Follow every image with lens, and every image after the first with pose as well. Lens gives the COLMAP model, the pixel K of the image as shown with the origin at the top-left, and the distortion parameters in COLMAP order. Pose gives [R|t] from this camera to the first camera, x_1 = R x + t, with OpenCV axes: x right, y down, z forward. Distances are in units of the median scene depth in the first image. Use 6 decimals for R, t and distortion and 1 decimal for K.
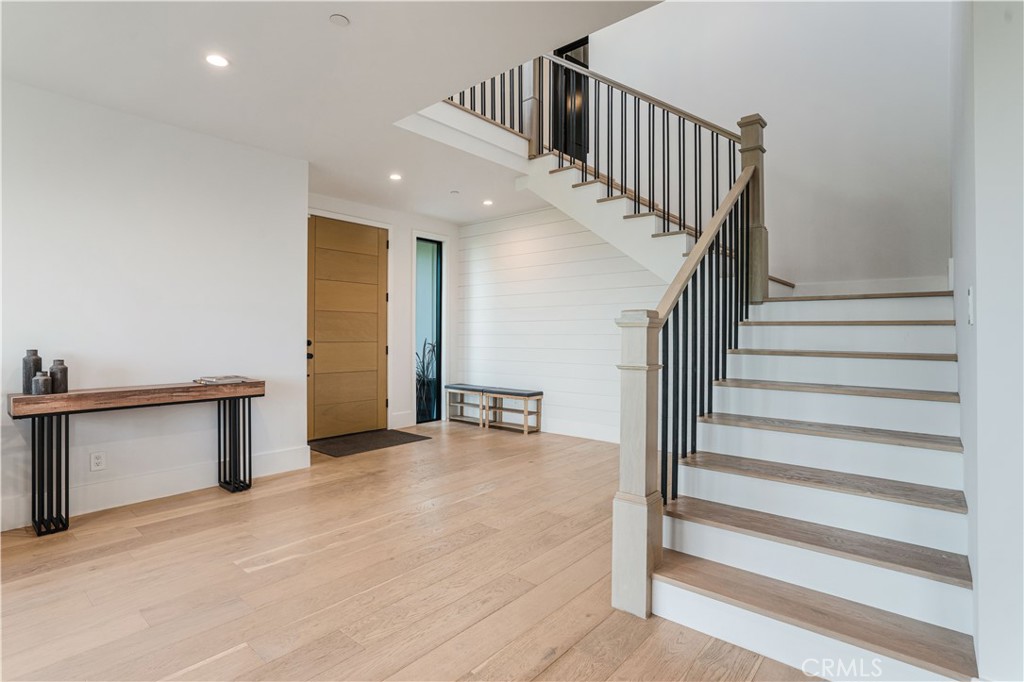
lens RADIAL K [[496.7, 0, 511.6], [0, 496.7, 337.9], [0, 0, 1]] dist [-0.004405, -0.000667]
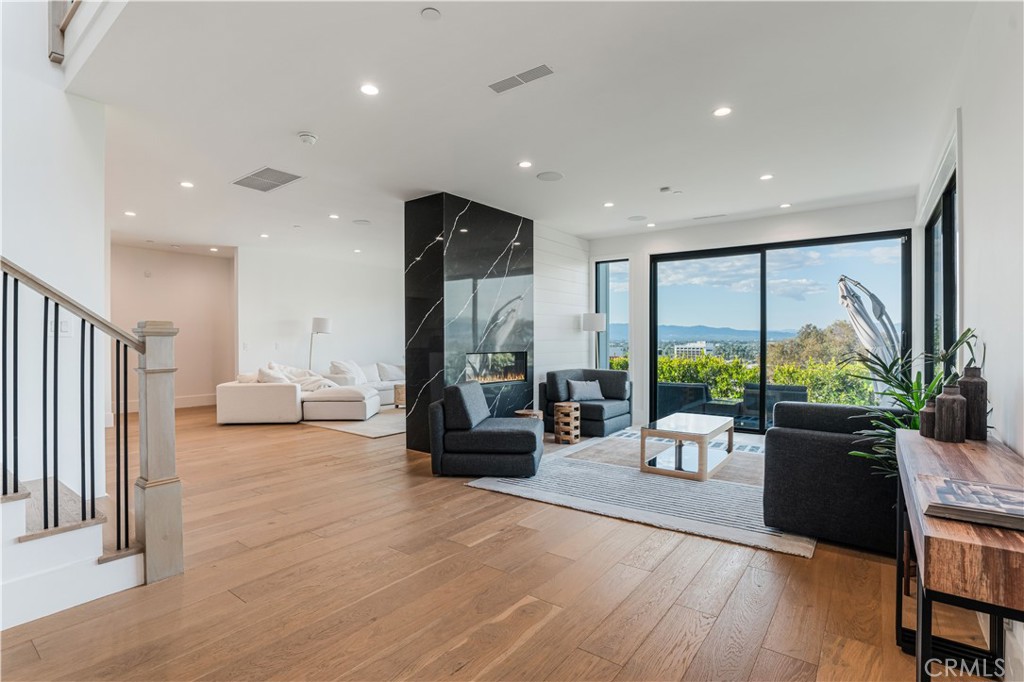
lens RADIAL K [[477.5, 0, 509.4], [0, 477.5, 342.8], [0, 0, 1]] dist [-0.019883, 0.000294]
pose [[-0.998086, 0.000921, -0.061831, -0.414290], [0.000444, 0.999970, 0.007731, -0.011680], [0.061836, 0.007689, -0.998057, 1.782055]]
